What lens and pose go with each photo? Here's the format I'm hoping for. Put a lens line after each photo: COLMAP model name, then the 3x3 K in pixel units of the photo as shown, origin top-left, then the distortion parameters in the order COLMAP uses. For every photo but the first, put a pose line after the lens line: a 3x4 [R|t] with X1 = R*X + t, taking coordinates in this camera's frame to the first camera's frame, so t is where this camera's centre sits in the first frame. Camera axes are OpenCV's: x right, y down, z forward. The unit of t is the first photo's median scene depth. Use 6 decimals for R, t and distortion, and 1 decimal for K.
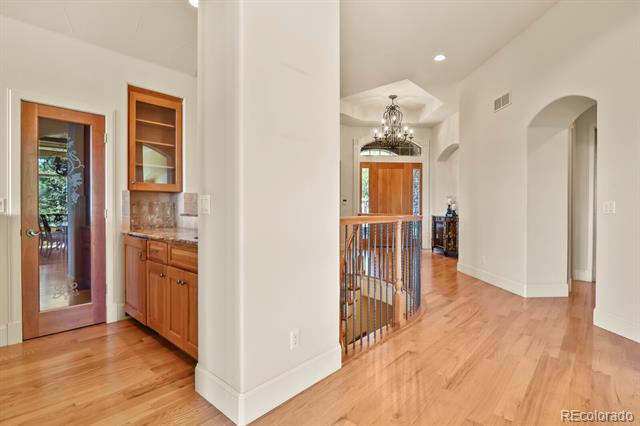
lens RADIAL K [[310.8, 0, 323.4], [0, 310.8, 211.8], [0, 0, 1]] dist [-0.012175, -0.001510]
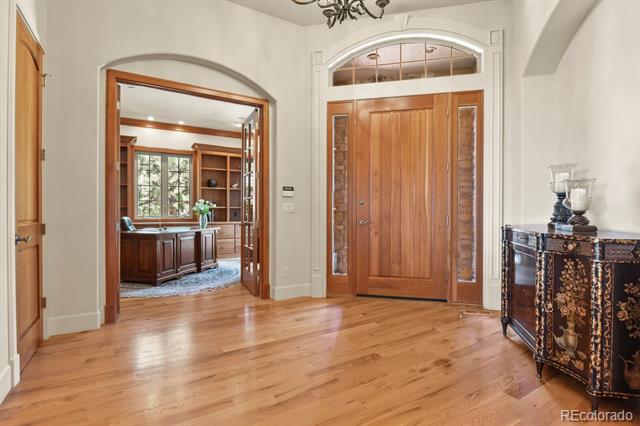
lens RADIAL K [[310.8, 0, 323.4], [0, 310.8, 211.8], [0, 0, 1]] dist [-0.012175, -0.001510]
pose [[0.957521, 0.001077, -0.288363, 0.286273], [-0.002453, 0.999987, -0.004412, -0.001734], [0.288354, 0.004932, 0.957511, 0.684396]]
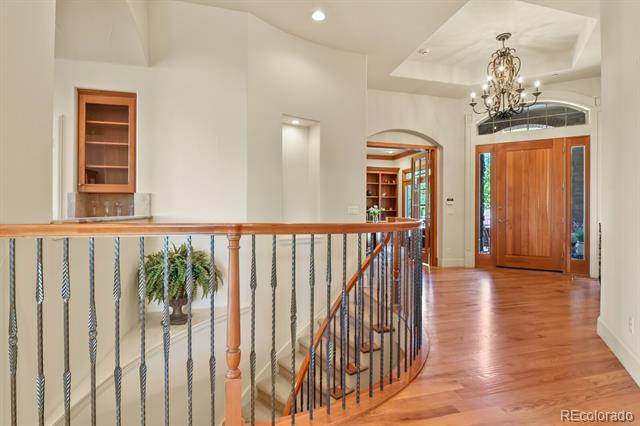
lens RADIAL K [[310.8, 0, 323.4], [0, 310.8, 211.8], [0, 0, 1]] dist [-0.012175, -0.001510]
pose [[0.833764, 0.000783, -0.552121, 0.260026], [-0.006029, 0.999952, -0.007687, -0.000925], [0.552088, 0.009738, 0.833729, 0.260663]]
